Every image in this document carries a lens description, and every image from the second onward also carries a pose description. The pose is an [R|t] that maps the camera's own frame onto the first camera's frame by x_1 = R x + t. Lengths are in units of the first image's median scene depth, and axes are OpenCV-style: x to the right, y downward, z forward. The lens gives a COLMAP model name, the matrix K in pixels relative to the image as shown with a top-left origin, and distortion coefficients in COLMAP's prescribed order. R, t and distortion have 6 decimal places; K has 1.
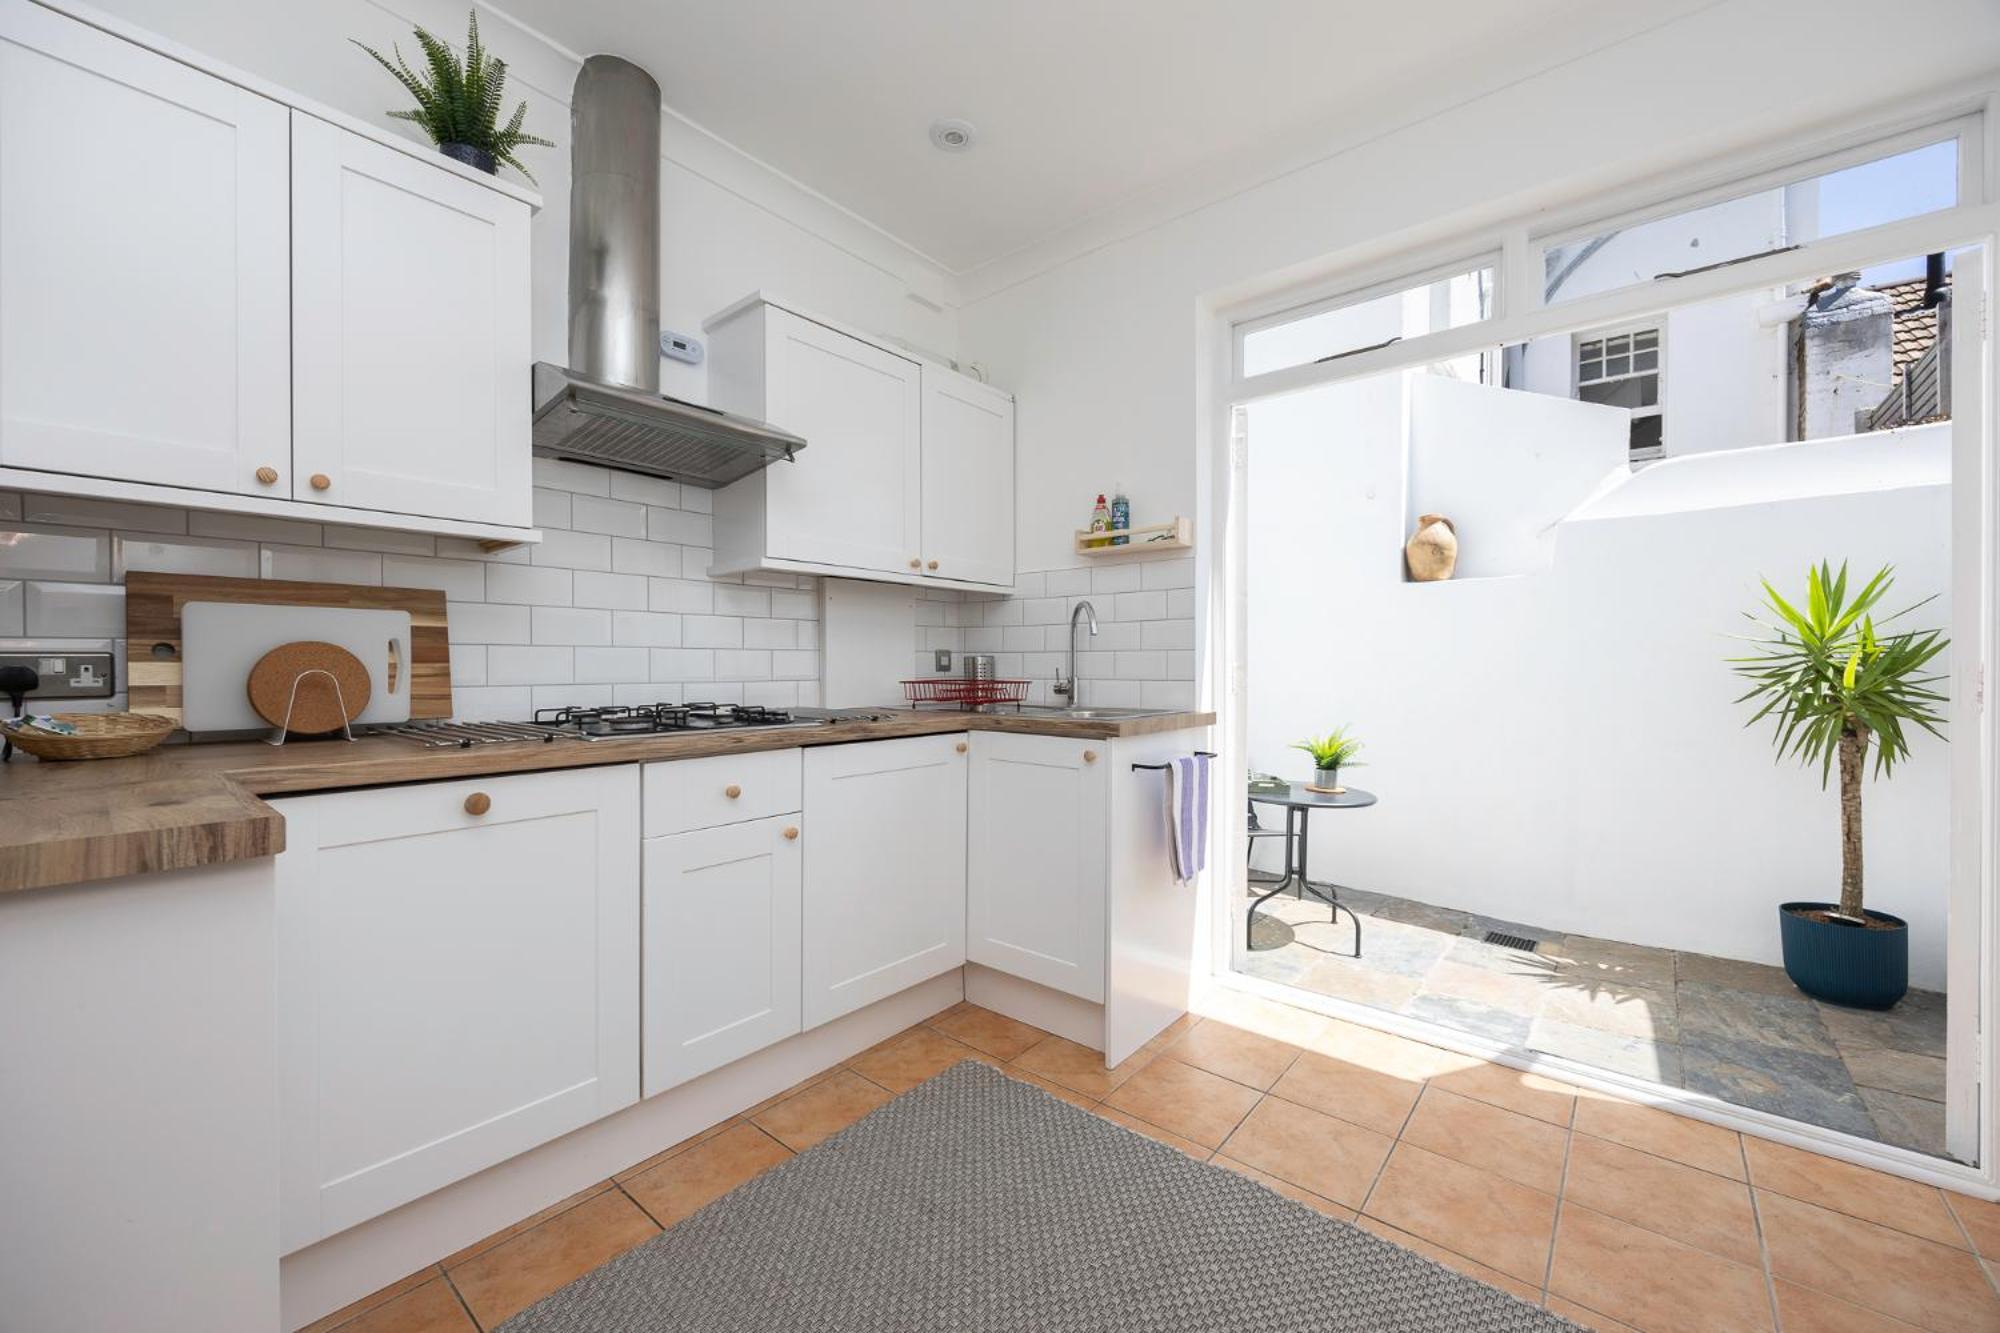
lens RADIAL K [[785.9, 0, 991.1], [0, 785.9, 672.7], [0, 0, 1]] dist [-0.000143, -0.000049]
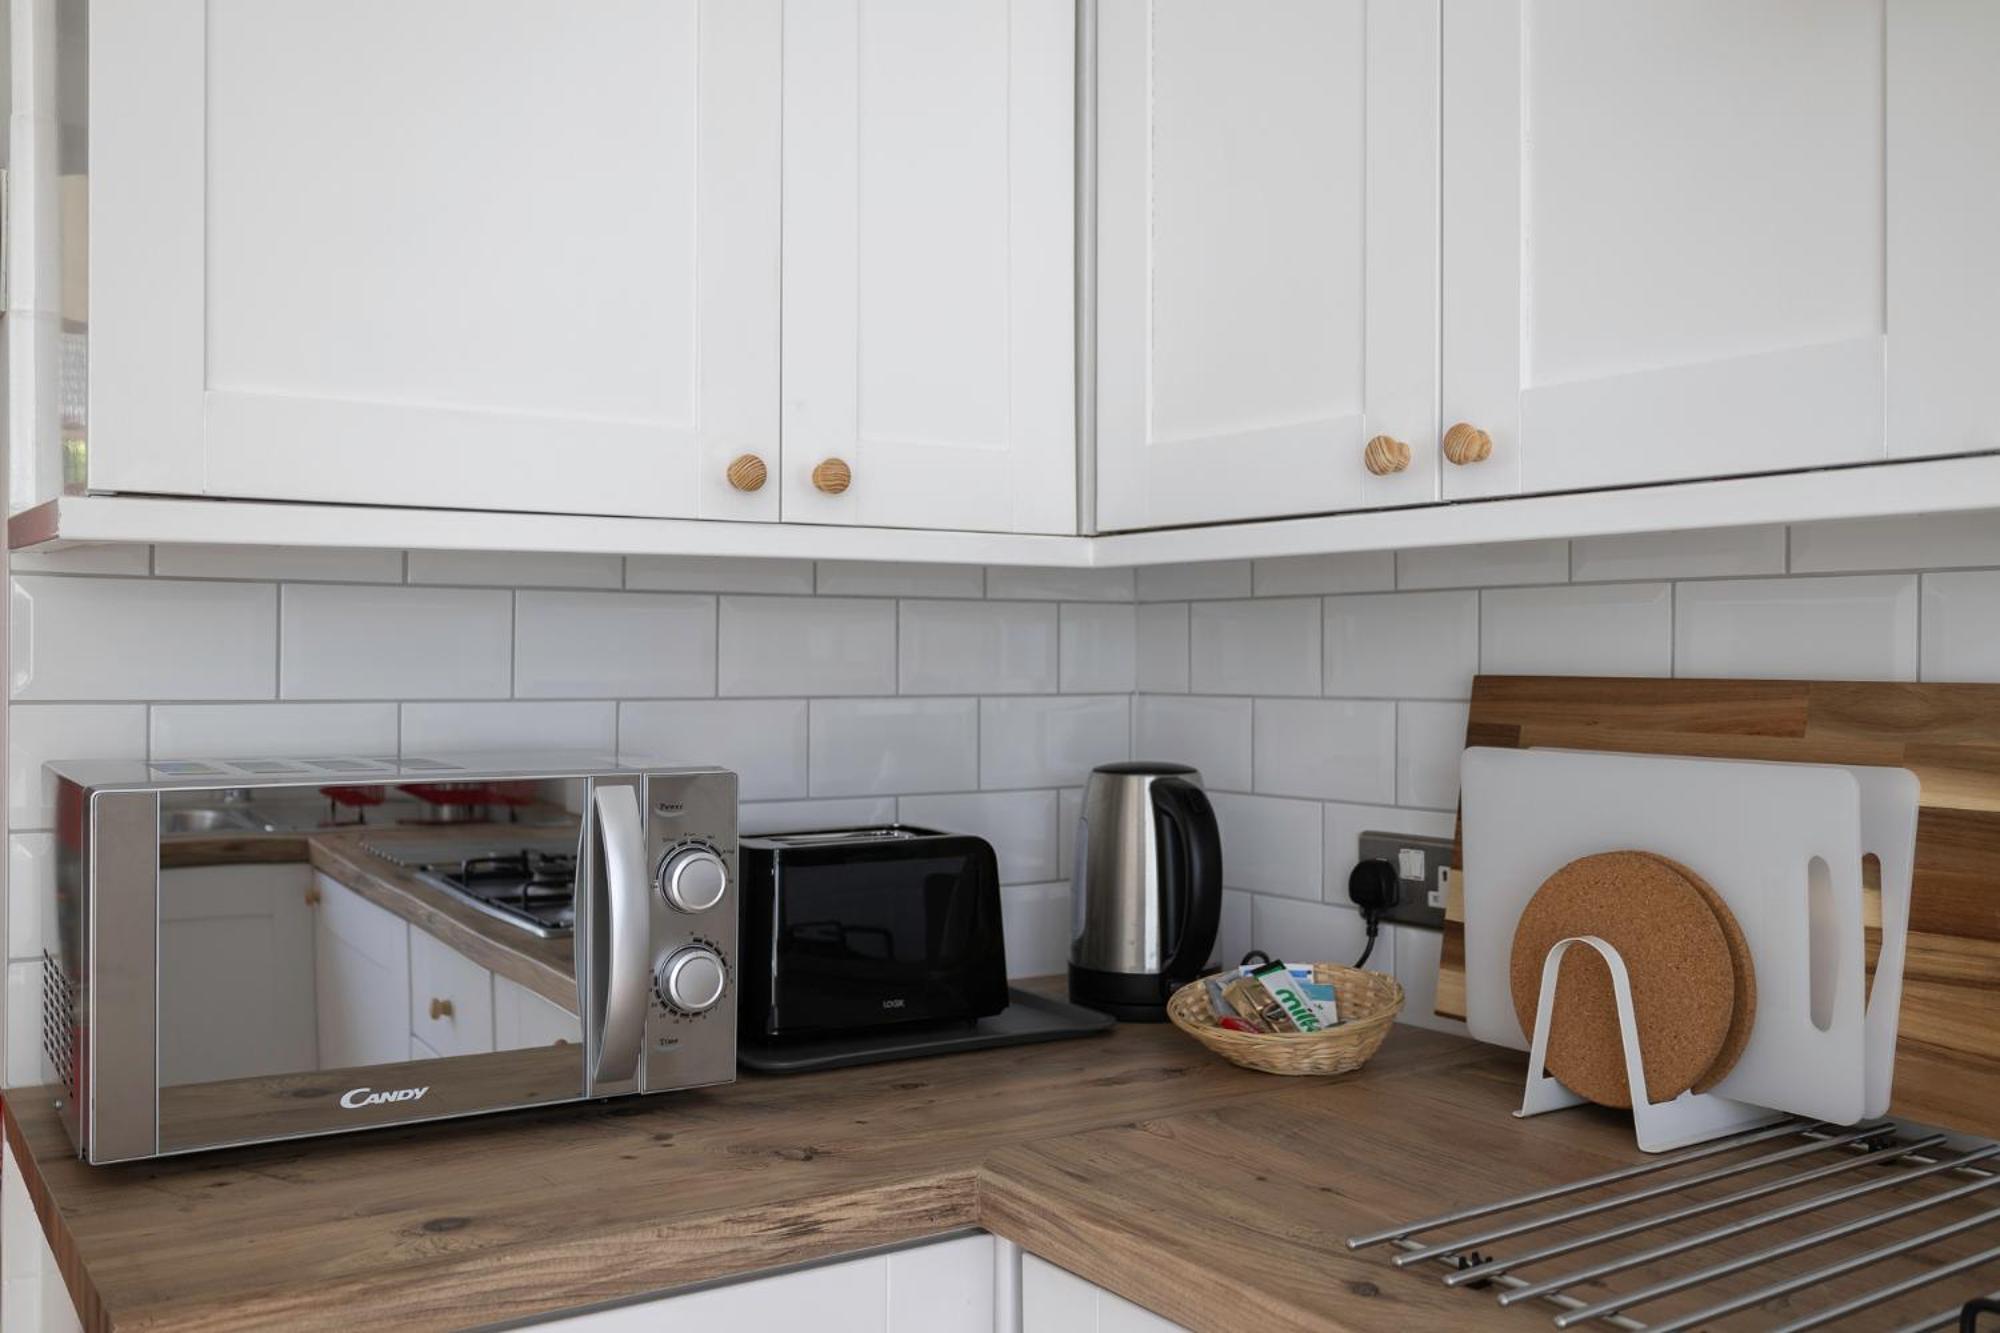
lens RADIAL K [[1786.1, 0, 1000.0], [0, 1786.1, 666.5], [0, 0, 1]] dist [-0.003741, -0.000018]
pose [[-0.264393, 0.003473, -0.964409, 0.018543], [-0.010378, 0.999925, 0.006446, -0.106172], [0.964359, 0.011713, -0.264338, 0.772034]]
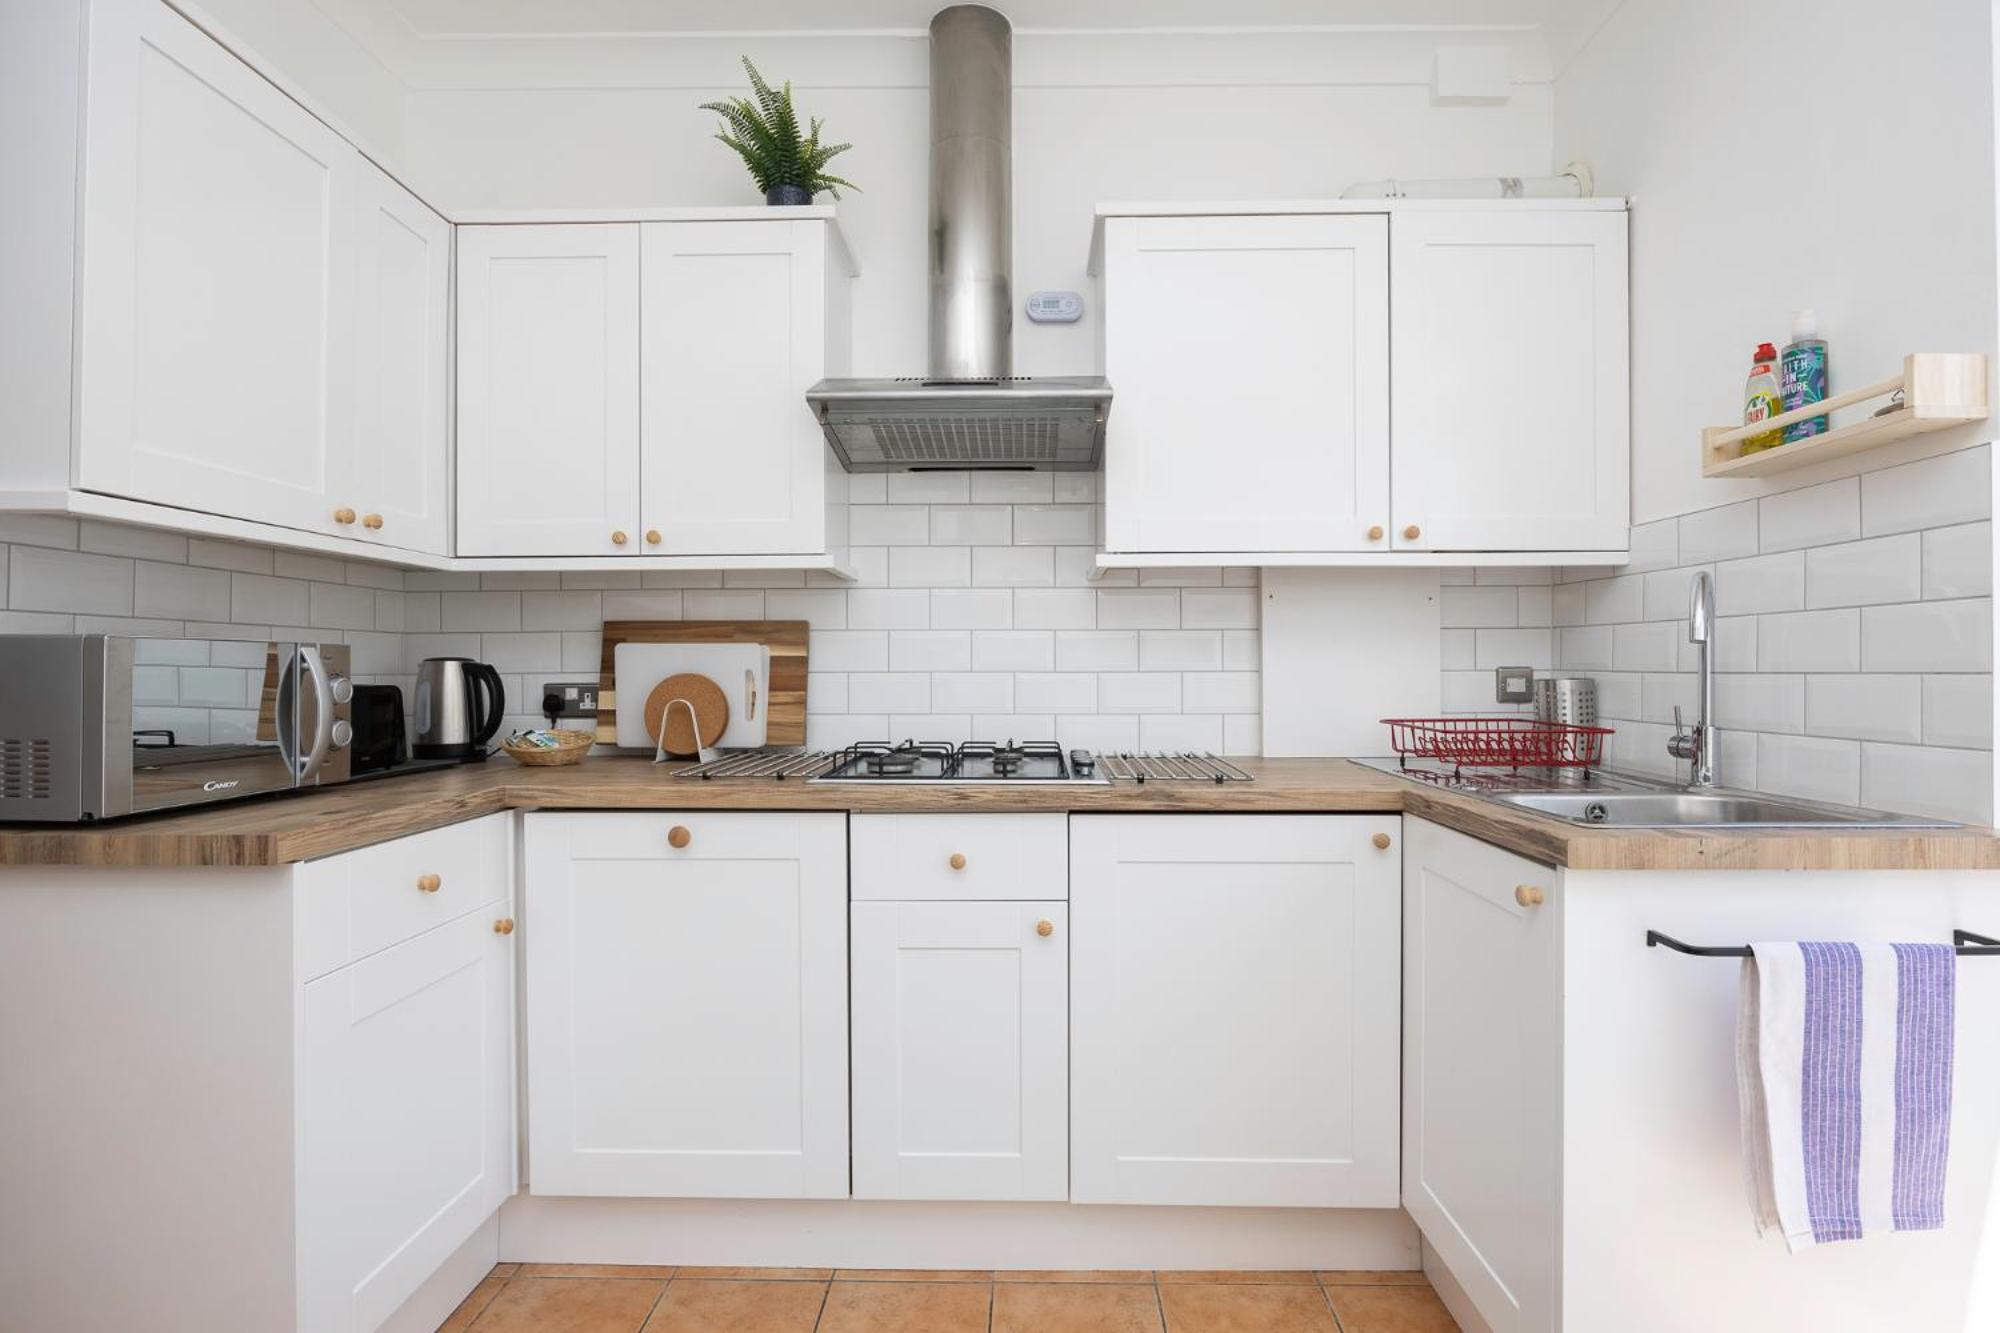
lens RADIAL K [[959.9, 0, 998.1], [0, 959.9, 669.1], [0, 0, 1]] dist [-0.011039, -0.000010]
pose [[0.623991, -0.000356, -0.781432, 0.422166], [-0.005841, 0.999970, -0.005120, -0.034573], [0.781410, 0.007760, 0.623970, 0.398079]]
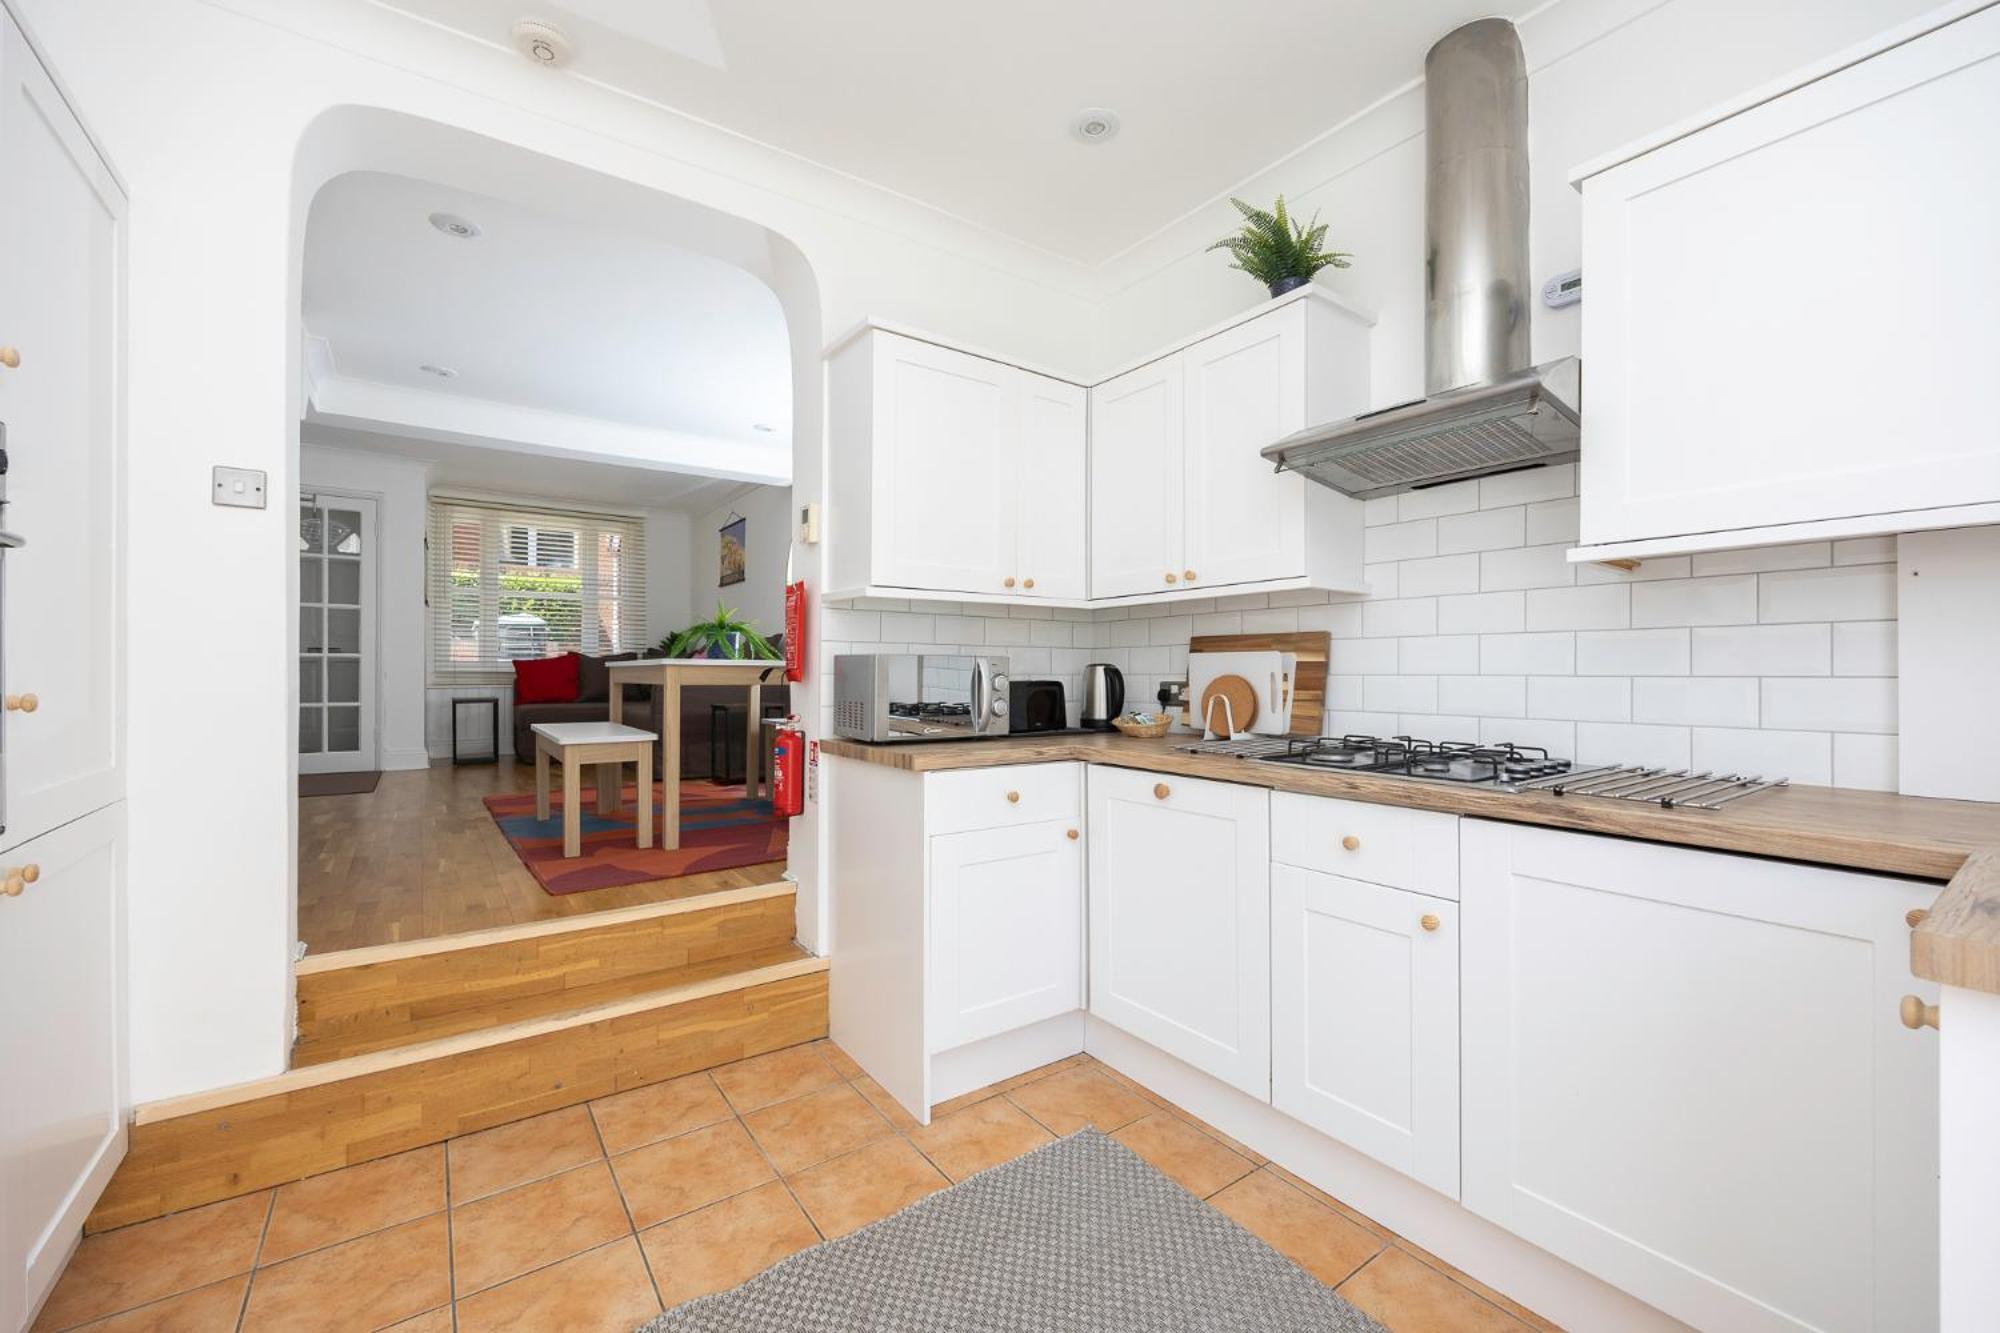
lens RADIAL K [[785.9, 0, 991.1], [0, 785.9, 672.7], [0, 0, 1]] dist [-0.000143, -0.000049]
pose [[-0.248232, 0.000136, -0.968701, 0.590435], [-0.012346, 0.999918, 0.003304, -0.036274], [0.968622, 0.012780, -0.248210, 0.767749]]
